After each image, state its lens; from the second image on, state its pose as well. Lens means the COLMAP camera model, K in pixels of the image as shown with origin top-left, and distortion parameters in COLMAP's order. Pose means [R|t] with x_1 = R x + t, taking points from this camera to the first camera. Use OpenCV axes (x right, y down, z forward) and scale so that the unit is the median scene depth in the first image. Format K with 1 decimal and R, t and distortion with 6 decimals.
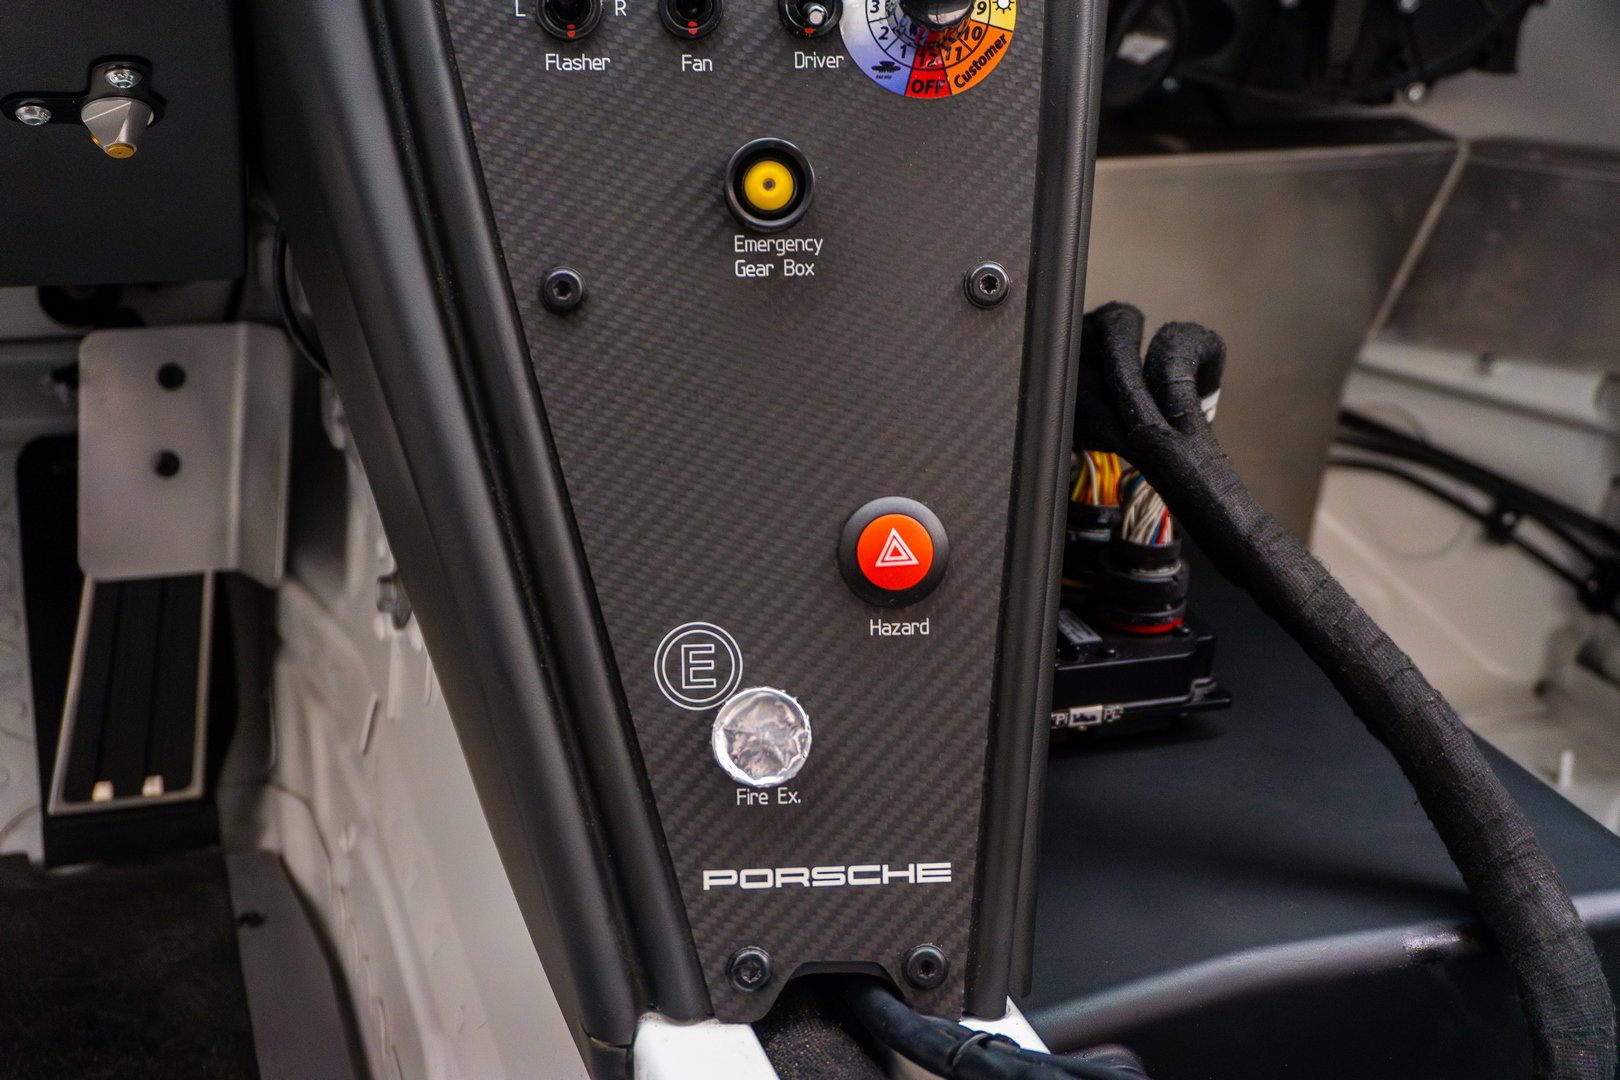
lens RADIAL K [[2180.1, 0, 810.0], [0, 2180.1, 540.0], [0, 0, 1]] dist [-0.006904, -0.013833]
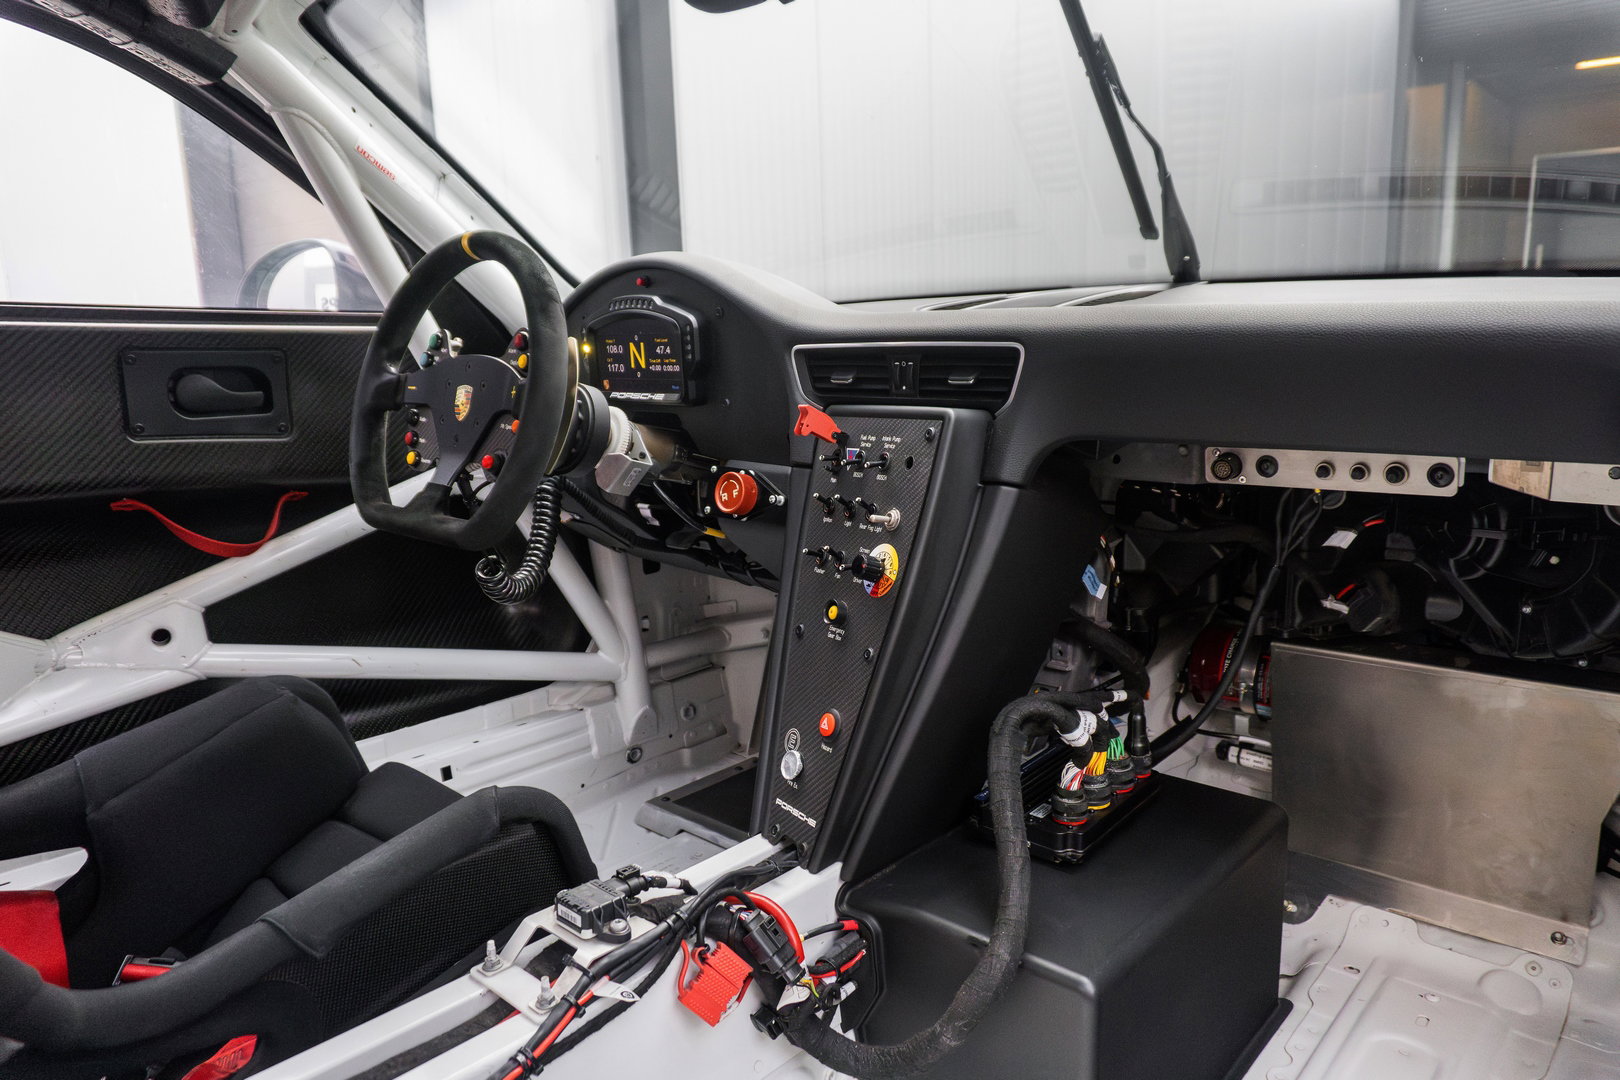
lens RADIAL K [[1089.5, 0, 810.0], [0, 1089.5, 540.0], [0, 0, 1]] dist [-0.012760, -0.000860]
pose [[0.491704, 0.123019, -0.862028, 1.431968], [-0.275611, 0.961060, -0.020058, -0.225601], [0.825993, 0.247447, 0.506463, 0.055811]]
